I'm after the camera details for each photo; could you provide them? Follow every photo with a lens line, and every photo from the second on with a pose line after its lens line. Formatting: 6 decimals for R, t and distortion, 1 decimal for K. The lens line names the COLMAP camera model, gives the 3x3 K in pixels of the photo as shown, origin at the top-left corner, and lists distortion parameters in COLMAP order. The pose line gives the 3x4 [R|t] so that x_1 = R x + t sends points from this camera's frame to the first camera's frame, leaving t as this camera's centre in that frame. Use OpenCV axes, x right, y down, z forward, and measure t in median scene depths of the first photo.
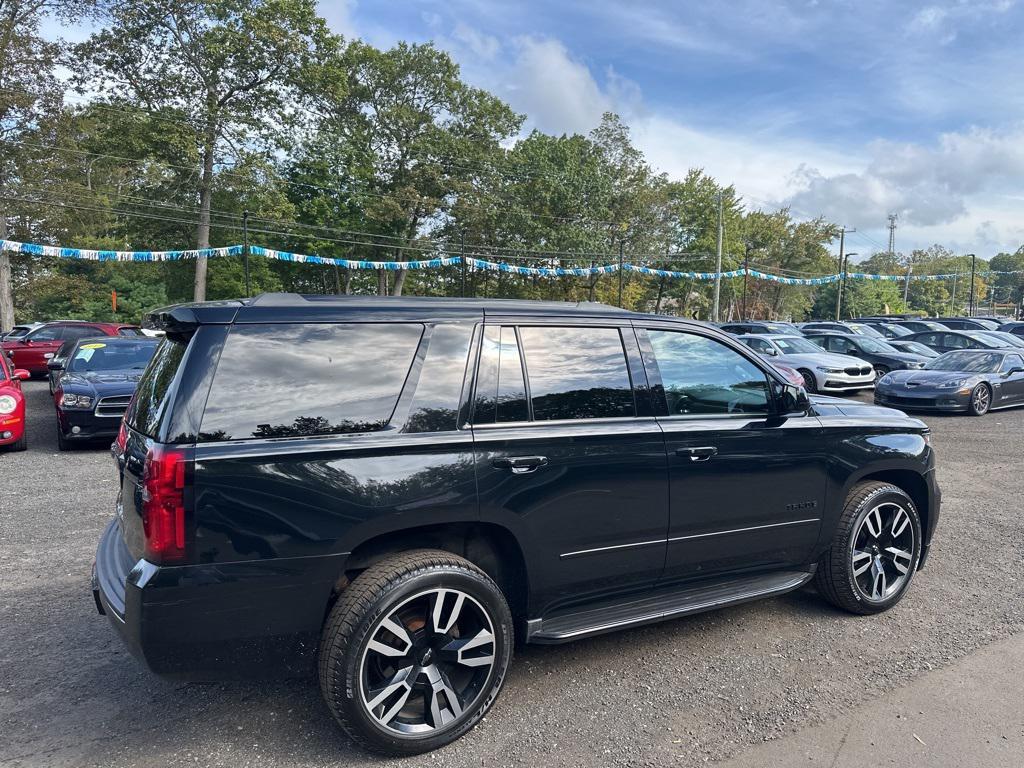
lens RADIAL K [[715.7, 0, 529.0], [0, 715.7, 435.8], [0, 0, 1]] dist [0.045896, -0.053627]
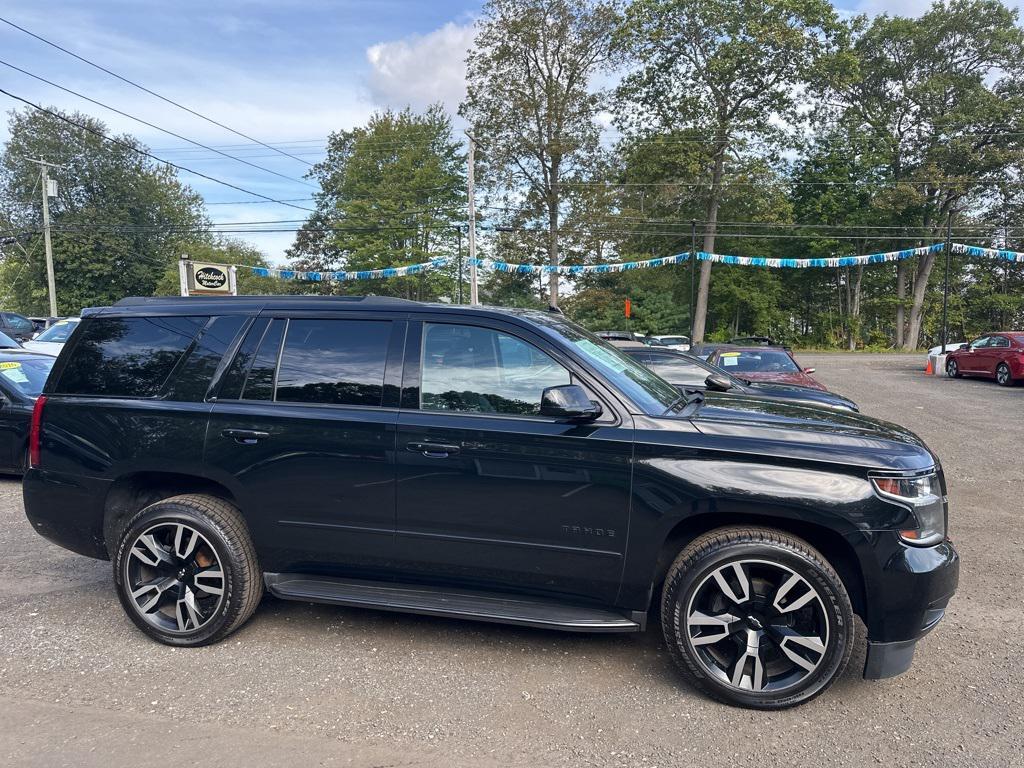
lens RADIAL K [[705.9, 0, 524.5], [0, 705.9, 450.3], [0, 0, 1]] dist [0.085107, -0.114334]
pose [[0.733214, 0.110600, -0.670943, 0.100589], [-0.100036, 0.993493, 0.054449, -0.003855], [0.672600, 0.027196, 0.739507, 0.040492]]
